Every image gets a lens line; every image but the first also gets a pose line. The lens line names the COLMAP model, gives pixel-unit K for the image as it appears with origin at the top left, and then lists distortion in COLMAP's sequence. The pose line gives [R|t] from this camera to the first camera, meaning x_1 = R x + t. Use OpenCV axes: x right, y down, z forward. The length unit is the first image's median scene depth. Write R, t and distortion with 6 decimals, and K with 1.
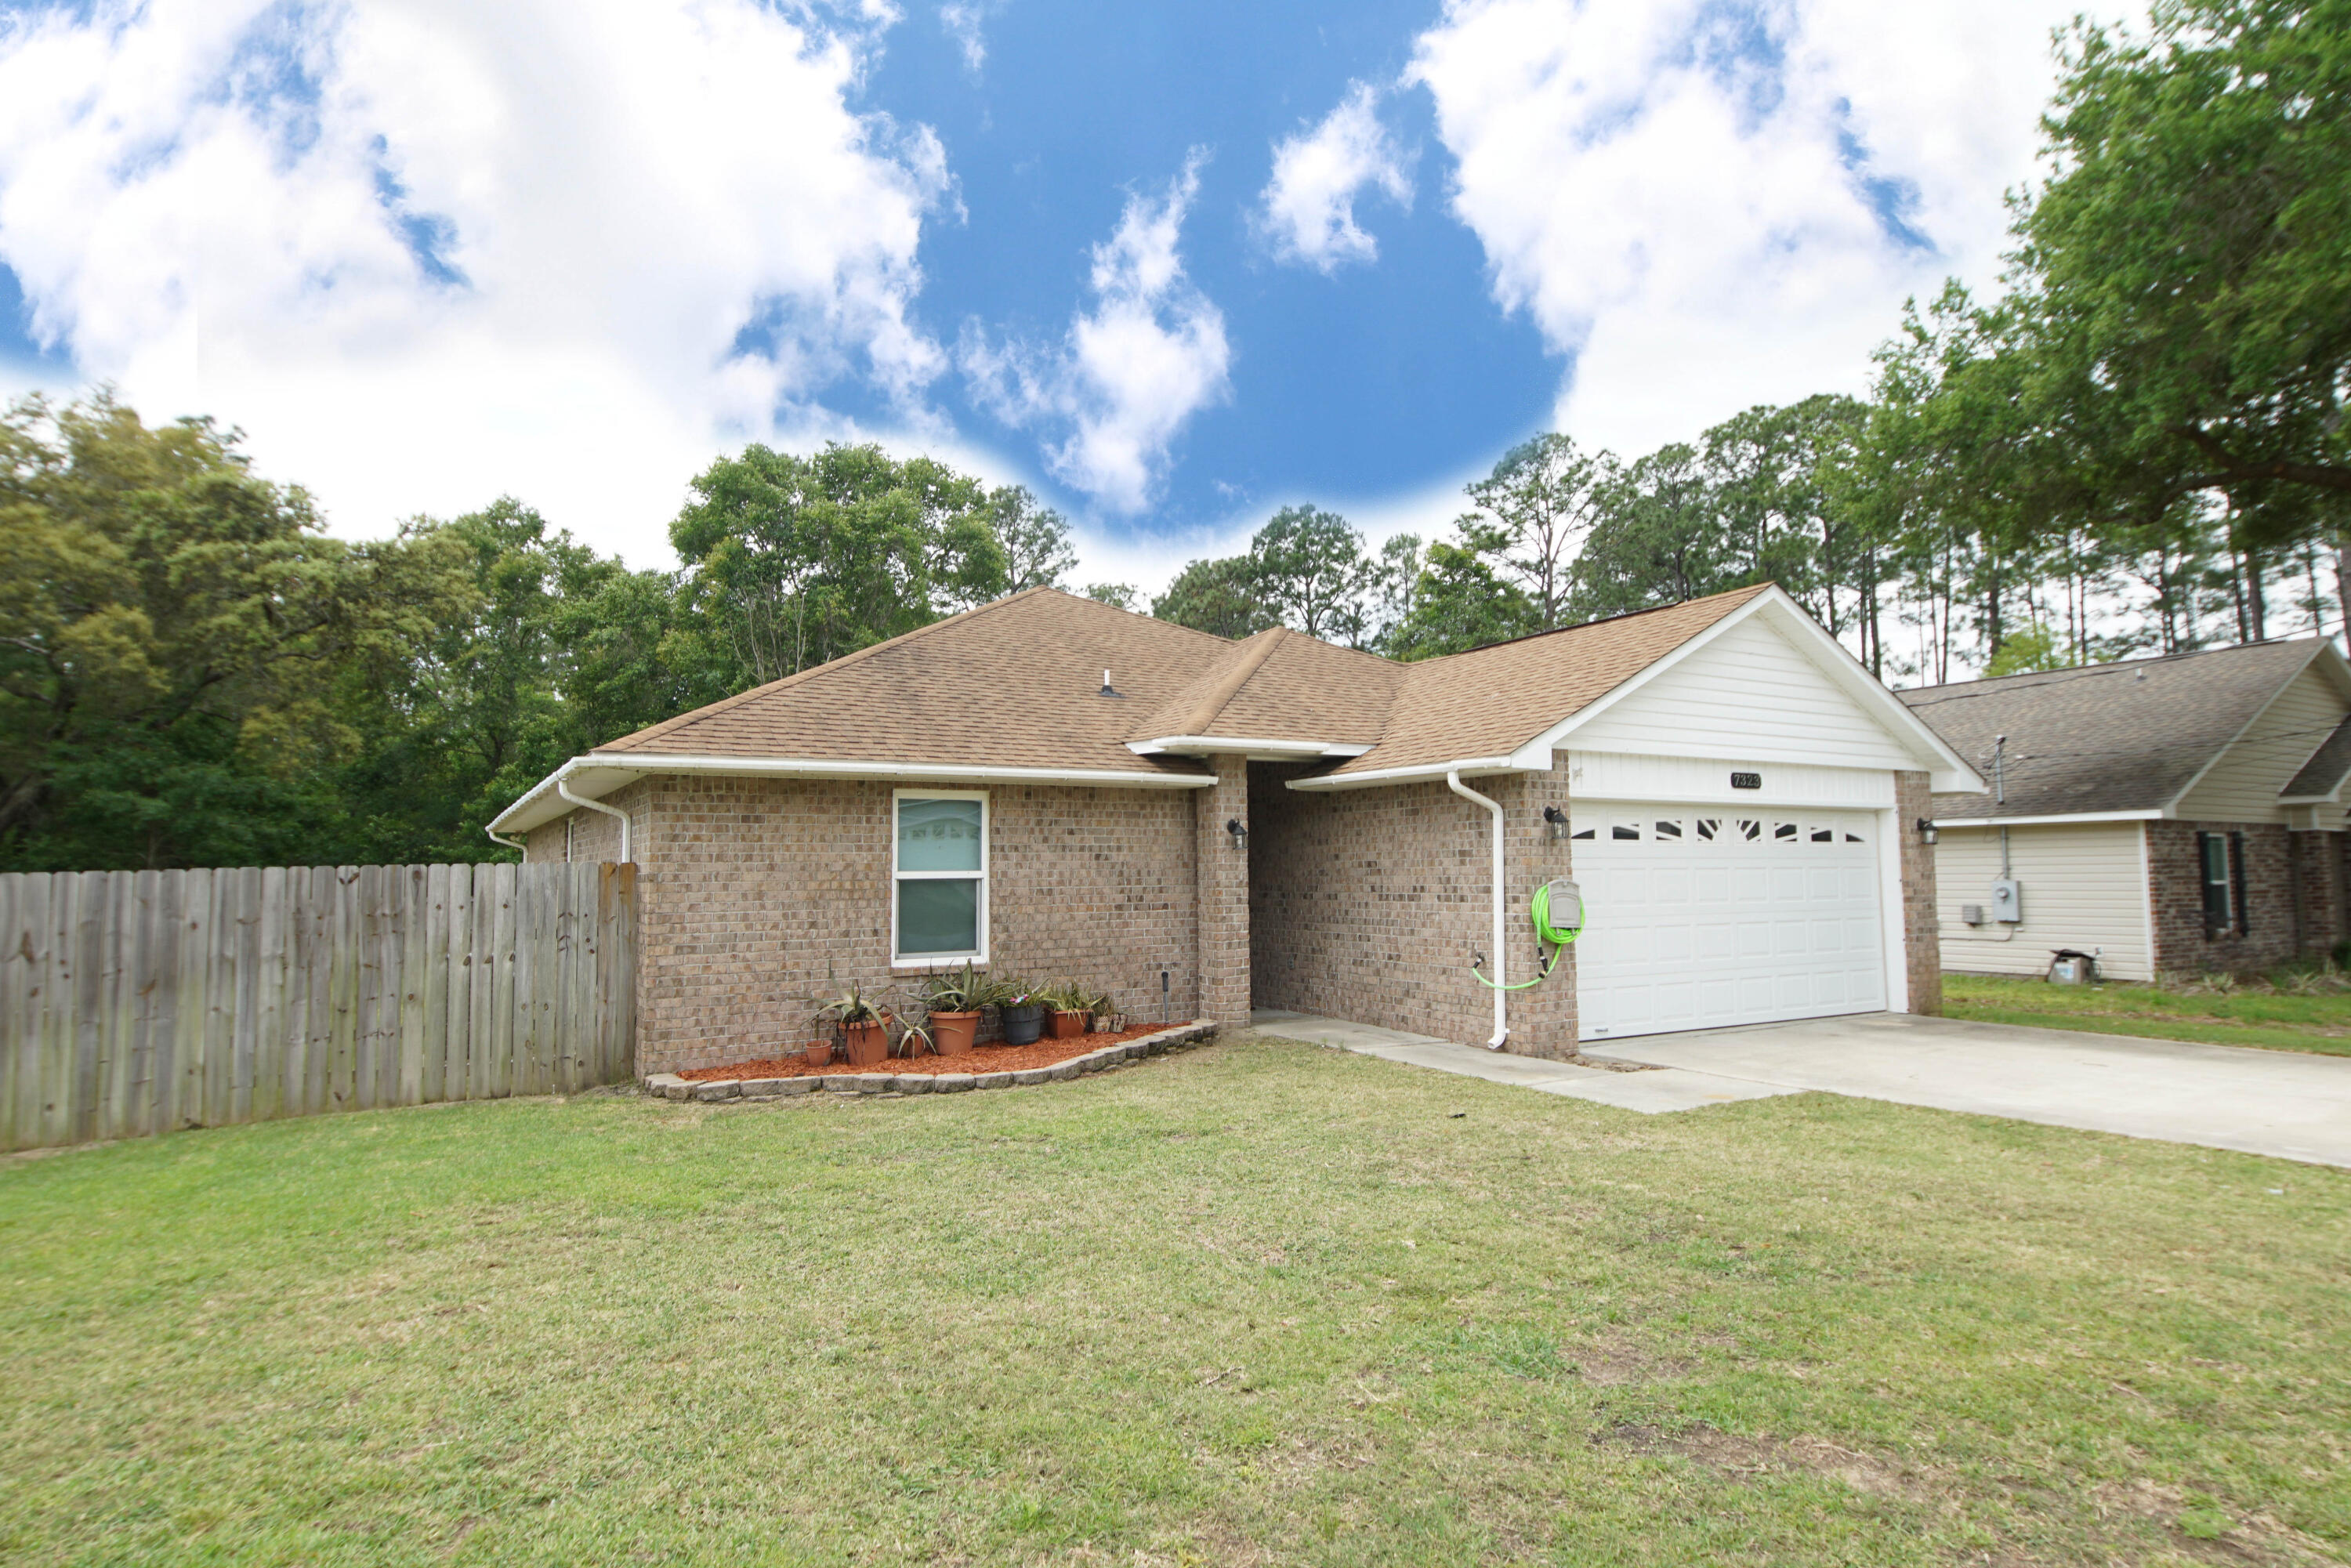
lens RADIAL K [[1262.4, 0, 1153.3], [0, 1262.4, 775.5], [0, 0, 1]] dist [0.040749, -0.038287]
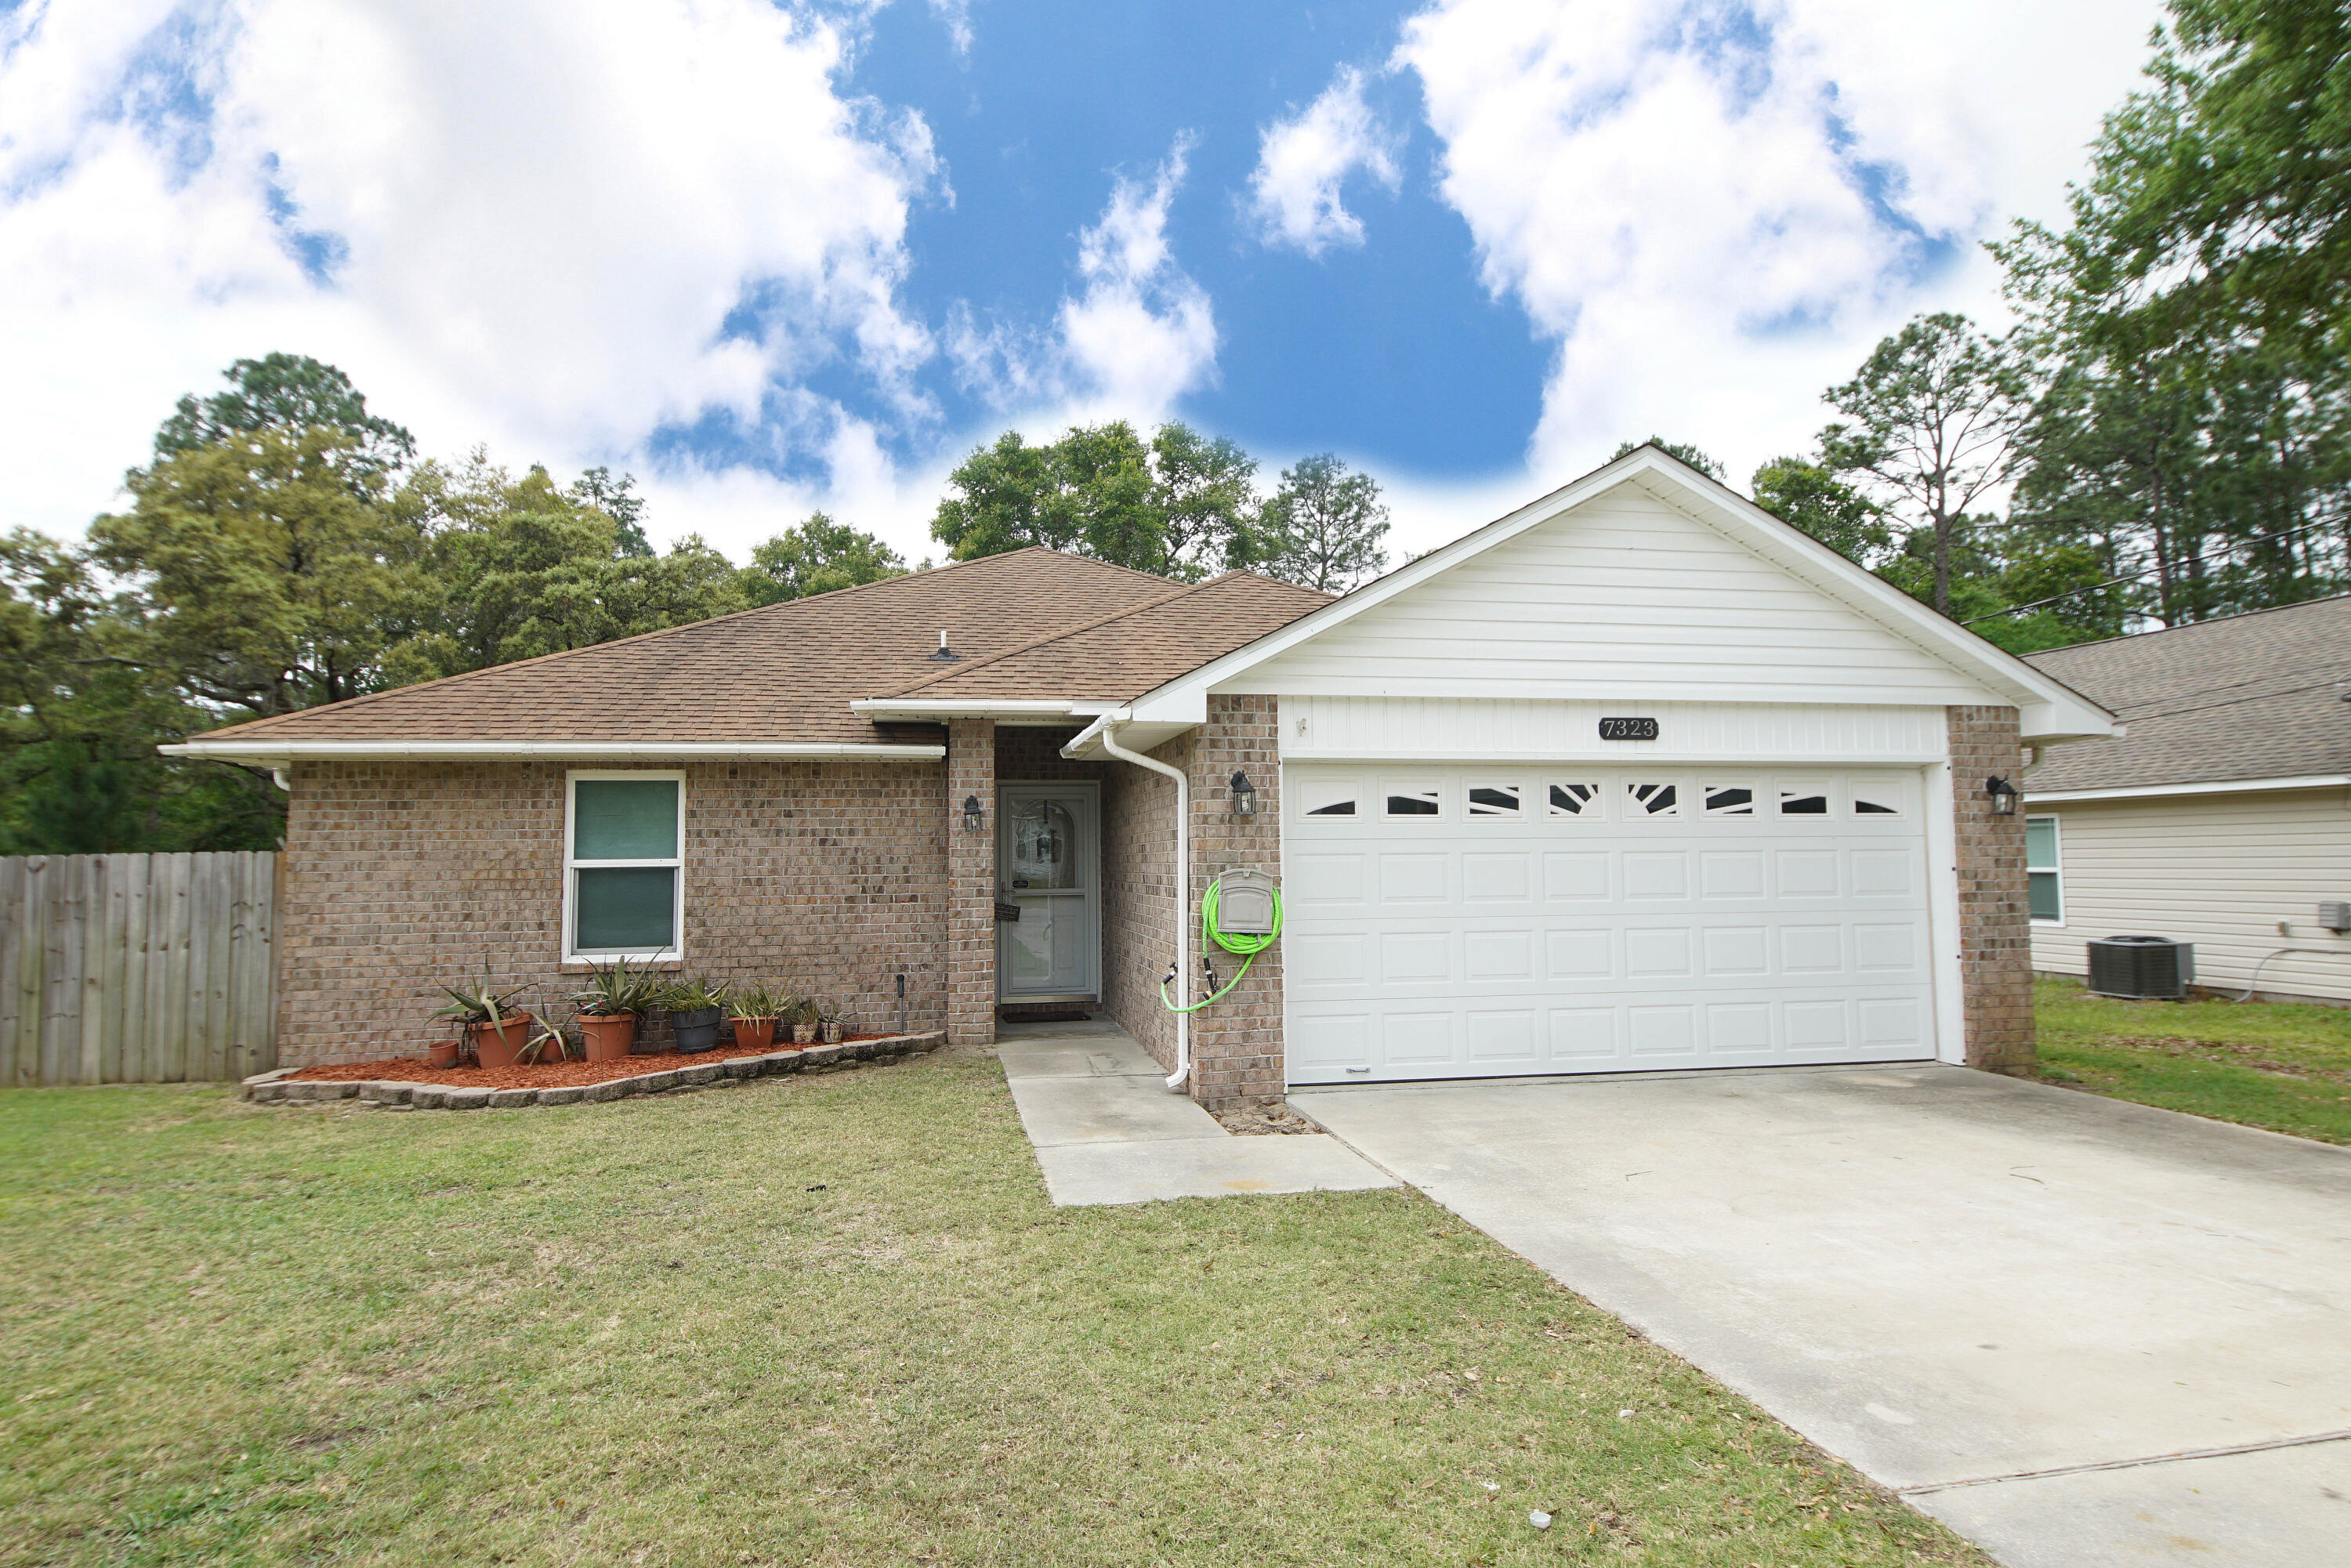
lens RADIAL K [[1262.4, 0, 1153.3], [0, 1262.4, 775.5], [0, 0, 1]] dist [0.040749, -0.038287]
pose [[0.941627, -0.023622, -0.335828, 0.466722], [0.028414, 0.999552, 0.009363, 0.016558], [0.335457, -0.018359, 0.941877, 0.249754]]
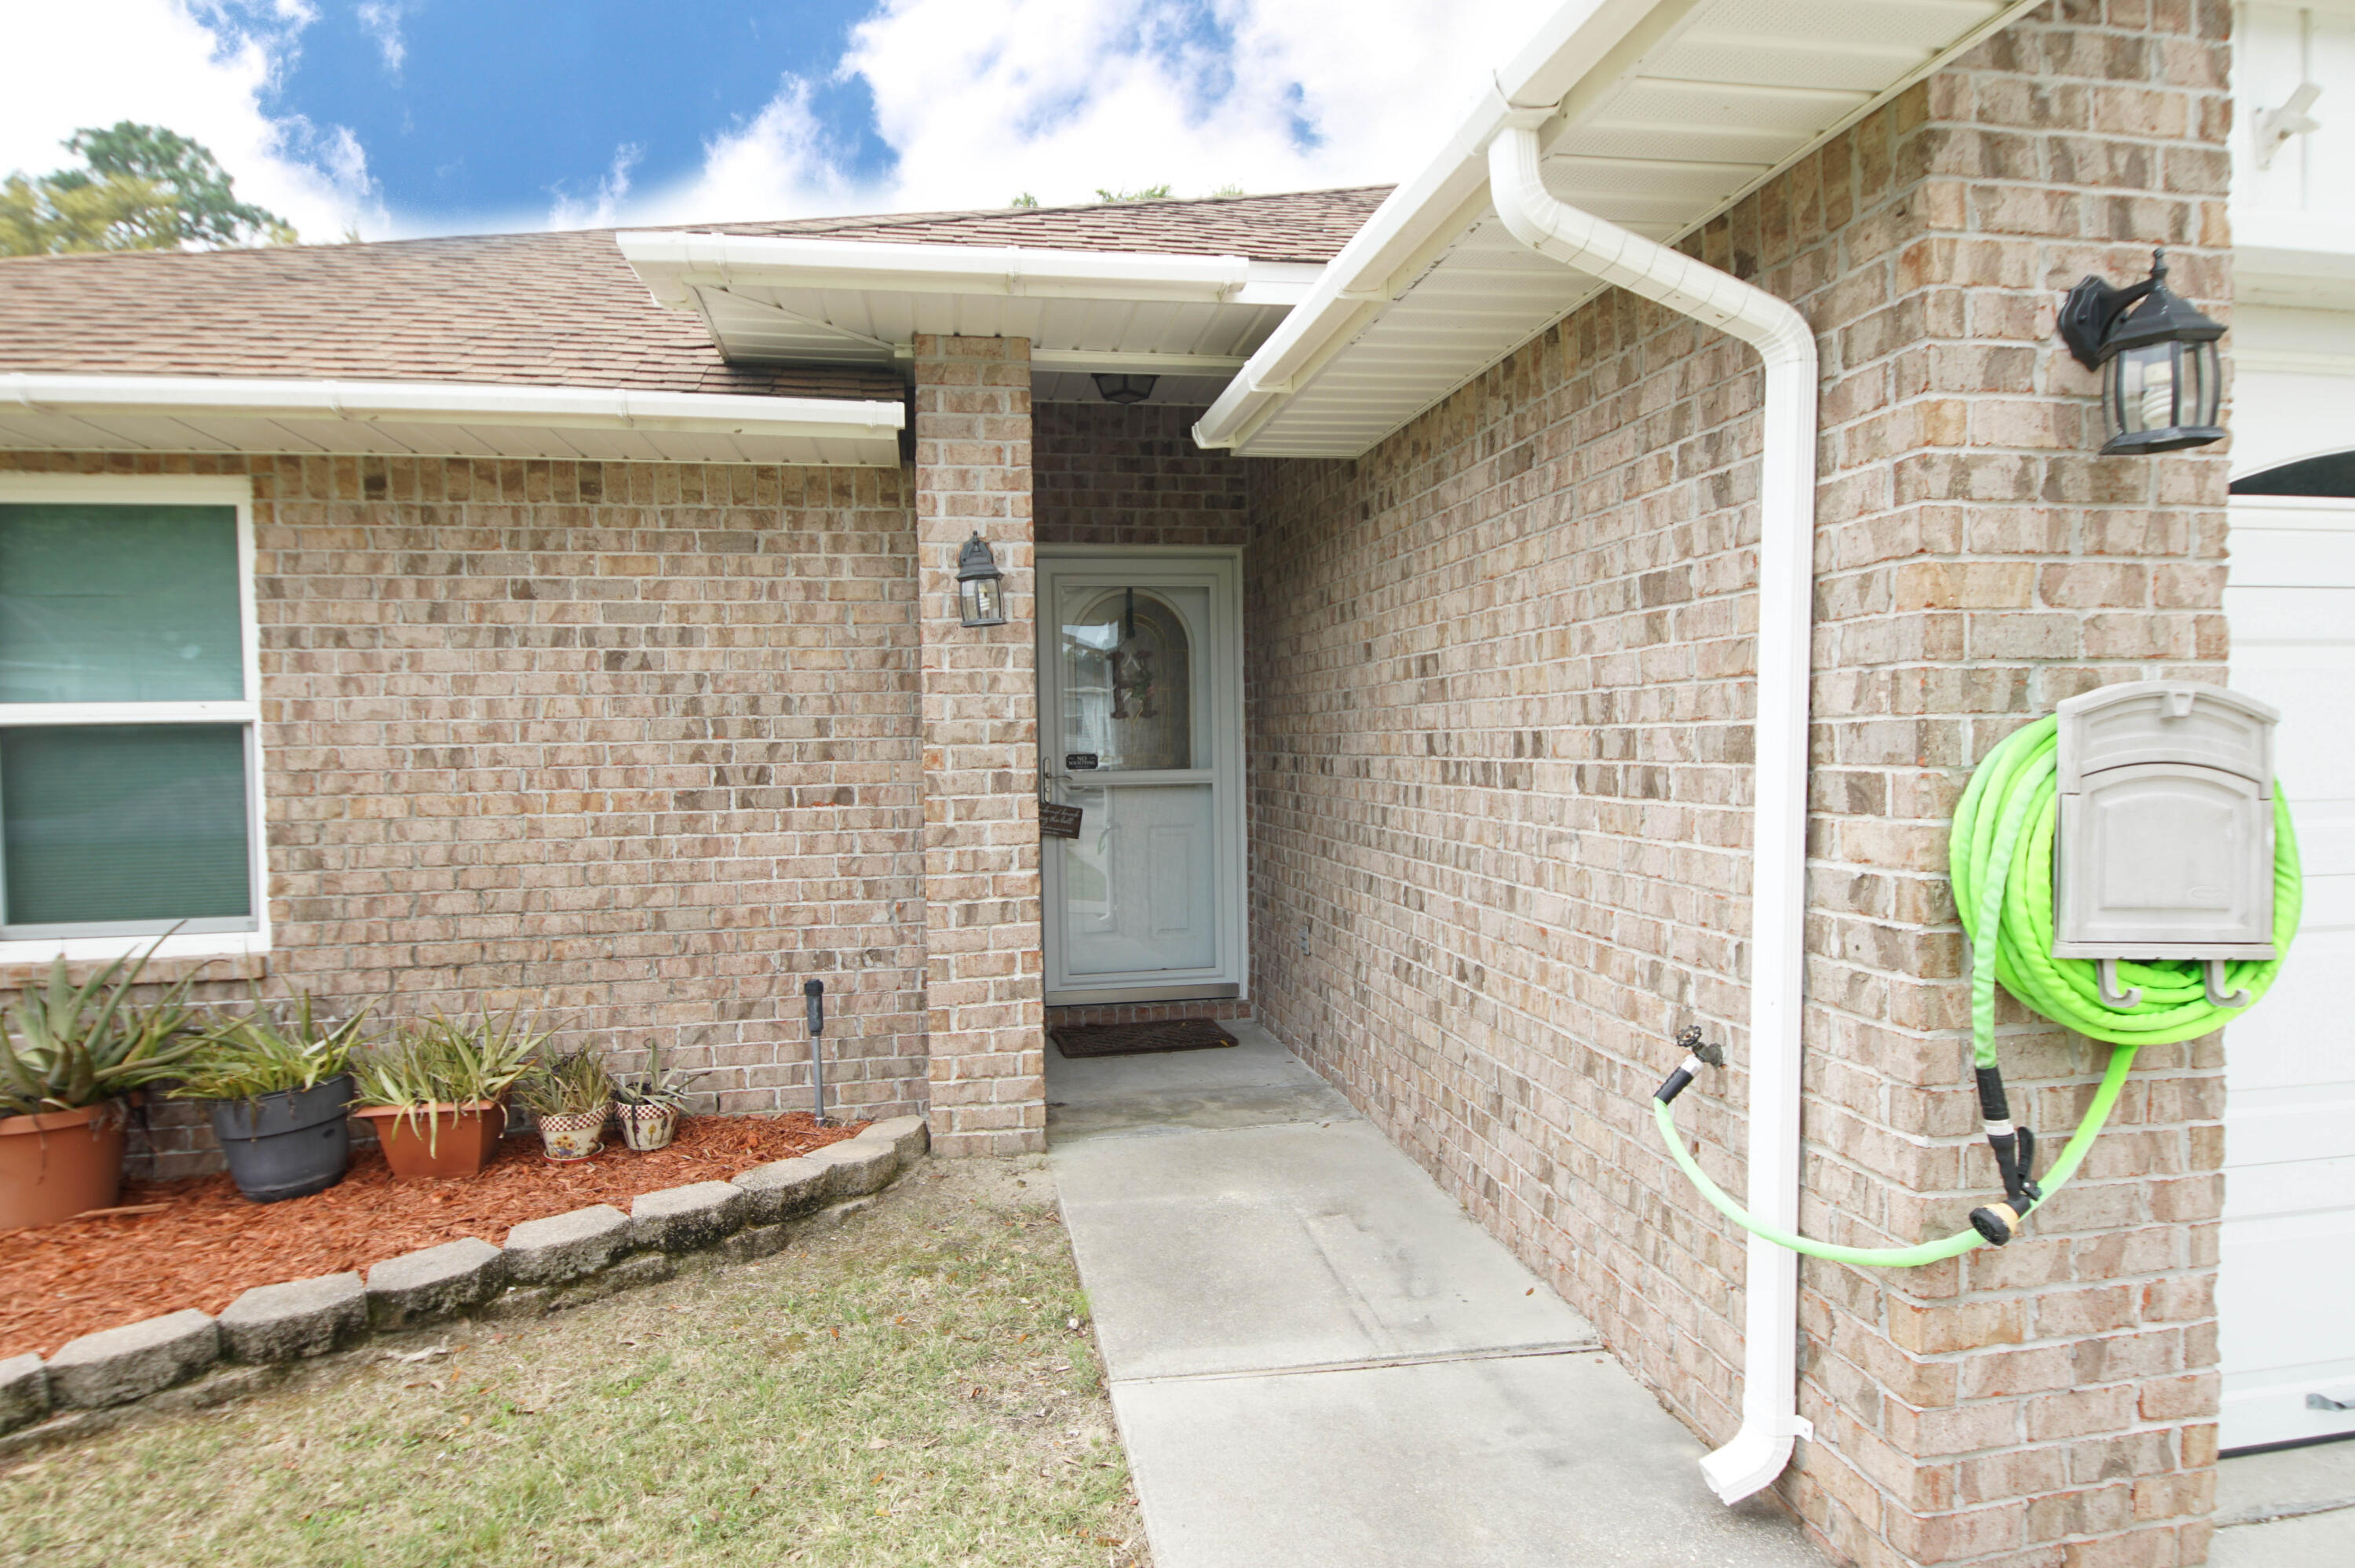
lens RADIAL K [[1304.7, 0, 1162.0], [0, 1304.7, 784.5], [0, 0, 1]] dist [0.045647, -0.042154]
pose [[0.939903, 0.004705, -0.341408, 0.228536], [0.035522, 0.993132, 0.111480, 0.063233], [0.339588, -0.116908, 0.933281, 0.699224]]
